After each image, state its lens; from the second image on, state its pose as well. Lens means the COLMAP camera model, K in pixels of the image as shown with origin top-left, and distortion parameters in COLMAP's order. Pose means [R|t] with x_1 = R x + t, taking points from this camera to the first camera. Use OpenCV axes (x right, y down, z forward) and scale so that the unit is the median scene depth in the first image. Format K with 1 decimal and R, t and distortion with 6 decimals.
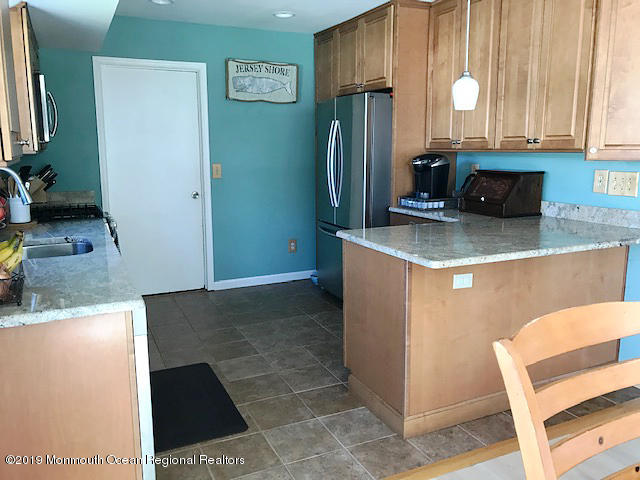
lens RADIAL K [[542.1, 0, 309.6], [0, 542.1, 239.8], [0, 0, 1]] dist [0.012353, 0.006491]
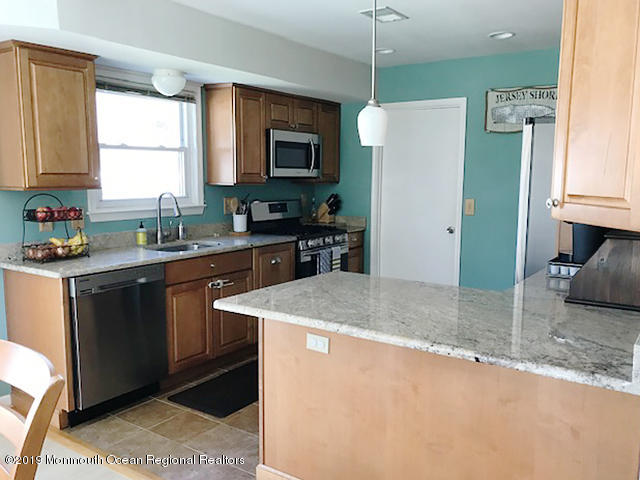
lens RADIAL K [[542.1, 0, 309.6], [0, 542.1, 239.8], [0, 0, 1]] dist [0.012353, 0.006491]
pose [[0.496844, 0.113308, -0.860411, 0.541577], [-0.158769, 0.986575, 0.038241, -0.063468], [0.853193, 0.117607, 0.508163, 0.288894]]
